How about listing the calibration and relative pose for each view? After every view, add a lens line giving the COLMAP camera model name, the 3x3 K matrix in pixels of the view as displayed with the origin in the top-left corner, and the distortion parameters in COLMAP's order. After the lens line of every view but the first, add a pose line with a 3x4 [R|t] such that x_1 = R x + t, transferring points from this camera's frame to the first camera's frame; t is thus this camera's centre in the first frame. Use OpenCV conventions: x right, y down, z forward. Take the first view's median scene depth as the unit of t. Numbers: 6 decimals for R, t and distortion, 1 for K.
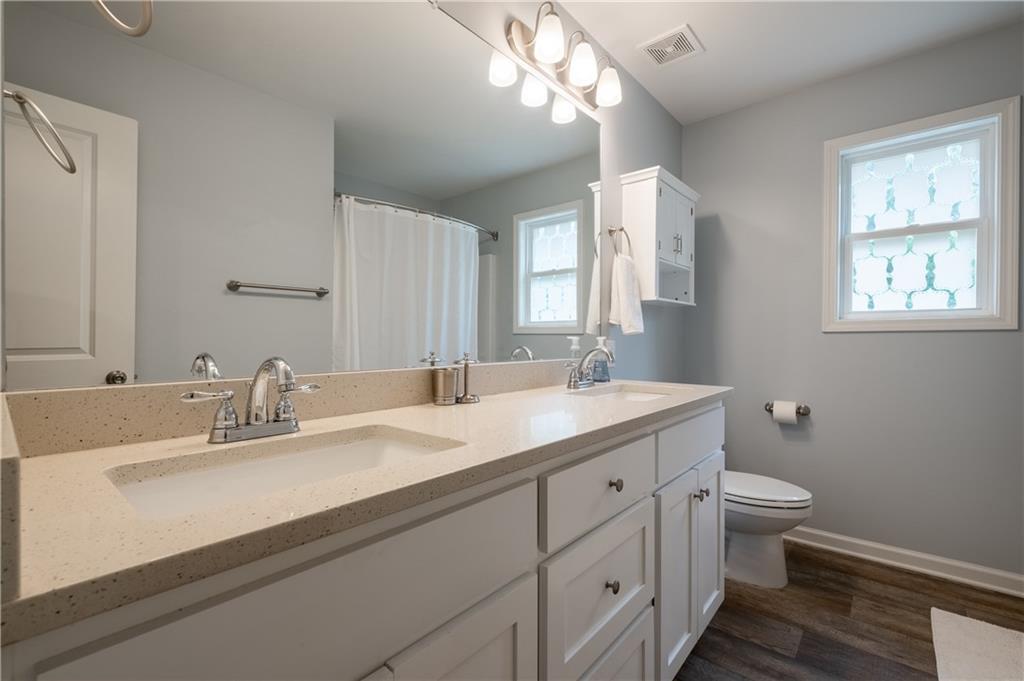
lens RADIAL K [[454.4, 0, 512.0], [0, 454.4, 340.5], [0, 0, 1]] dist [-0.002408, -0.000540]
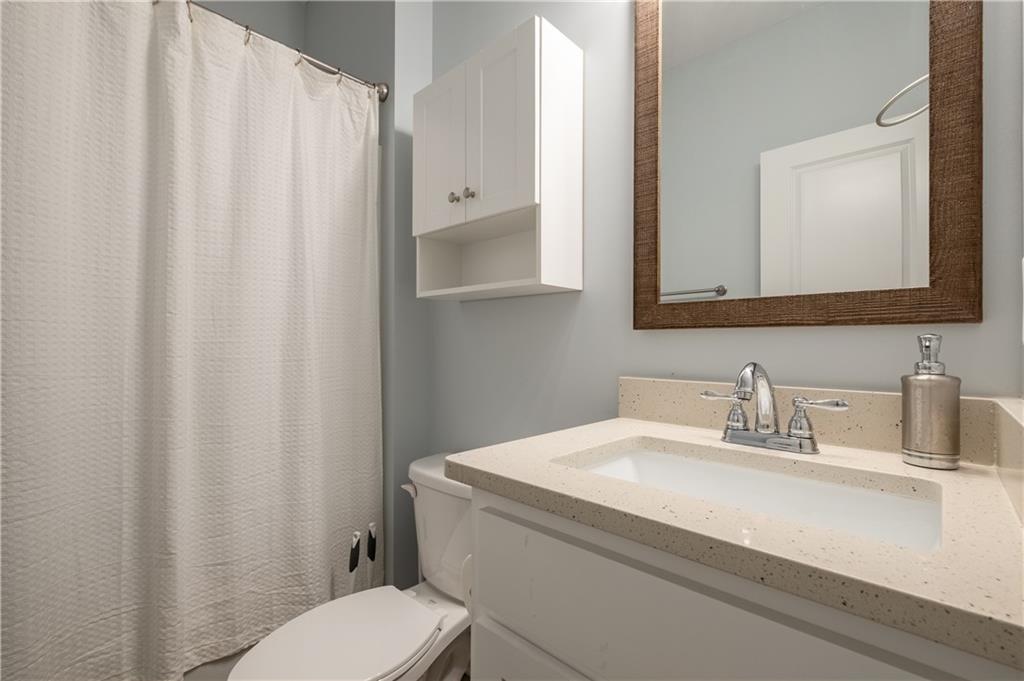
lens RADIAL K [[454.4, 0, 512.0], [0, 454.4, 340.5], [0, 0, 1]] dist [-0.002408, -0.000540]
pose [[-0.056291, -0.011564, -0.998347, 0.433338], [-0.006471, 0.999916, -0.011217, 0.007324], [0.998393, 0.005829, -0.056362, 0.565529]]
